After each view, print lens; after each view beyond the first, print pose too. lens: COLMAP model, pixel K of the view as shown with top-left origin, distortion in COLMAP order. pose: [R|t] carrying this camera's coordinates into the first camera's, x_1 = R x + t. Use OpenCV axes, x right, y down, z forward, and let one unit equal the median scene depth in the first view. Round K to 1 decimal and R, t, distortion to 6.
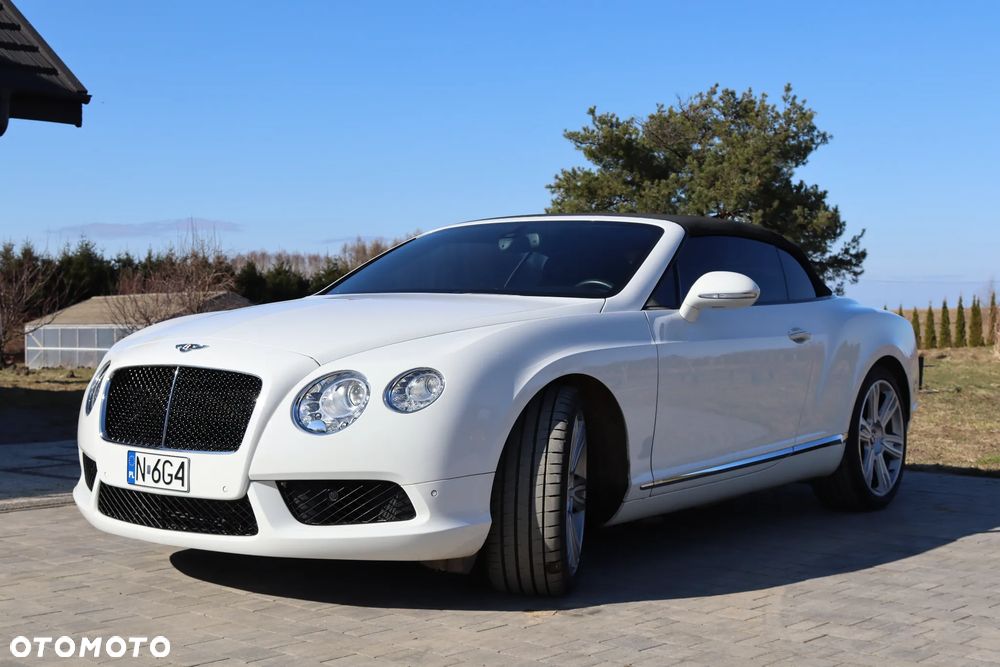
lens RADIAL K [[1479.7, 0, 501.4], [0, 1479.7, 333.1], [0, 0, 1]] dist [-0.116196, 0.712212]
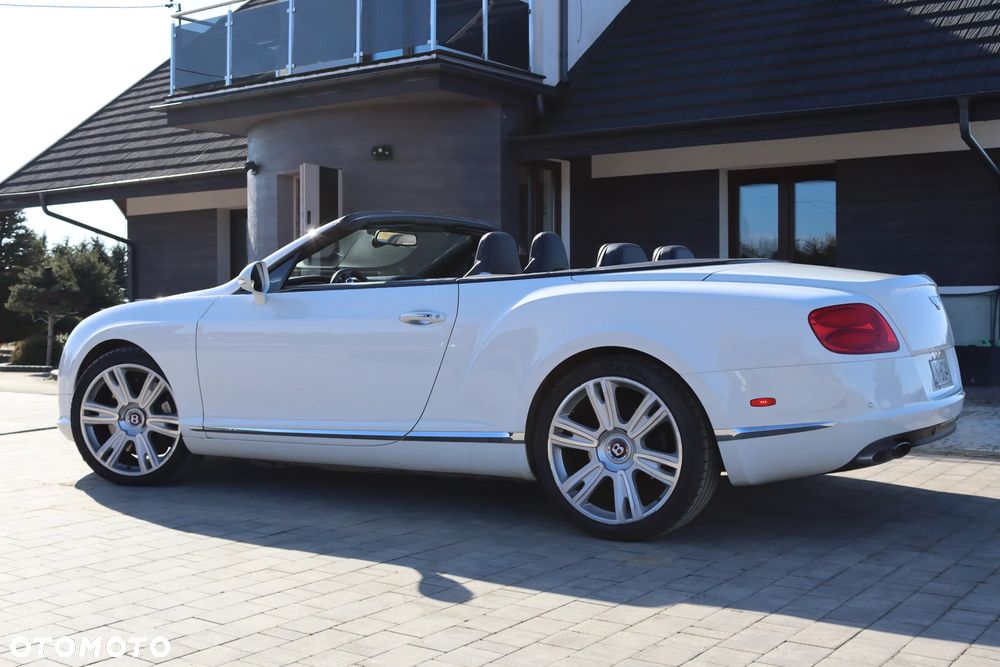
lens RADIAL K [[1176.5, 0, 488.2], [0, 1176.5, 333.2], [0, 0, 1]] dist [-0.068352, 0.026903]
pose [[0.096373, 0.029258, -0.994915, 0.845148], [-0.003845, 0.999571, 0.029022, -0.008943], [0.995338, 0.001028, 0.096444, 0.847800]]
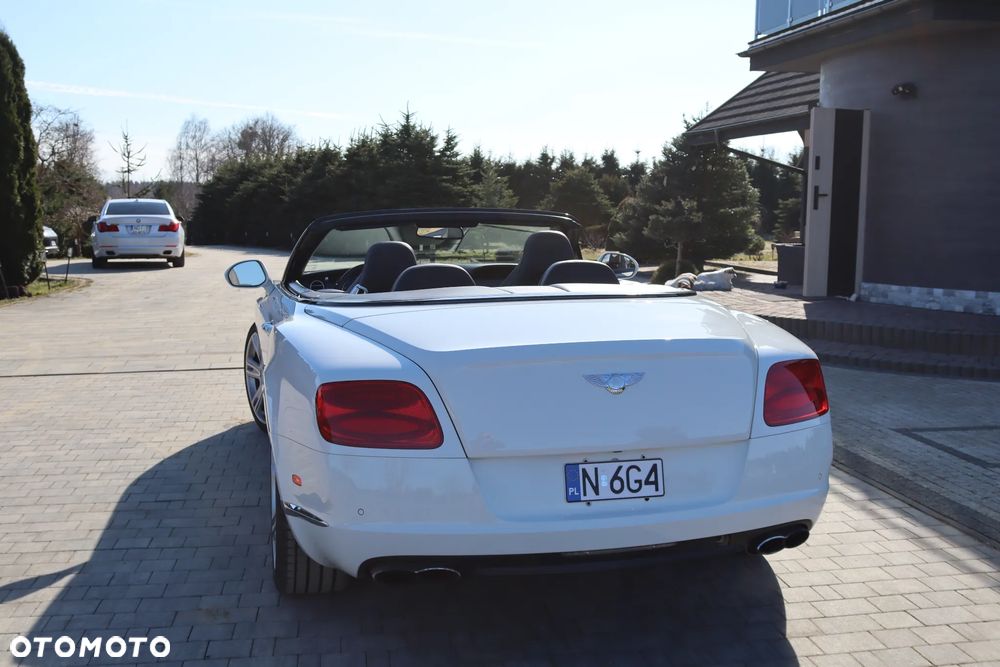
lens RADIAL K [[1063.2, 0, 501.4], [0, 1063.2, 331.9], [0, 0, 1]] dist [-0.113060, 0.130019]
pose [[-0.633123, 0.094637, -0.768244, 0.572276], [-0.012257, 0.991148, 0.132196, -0.081481], [0.773954, 0.093113, -0.626359, 1.375756]]
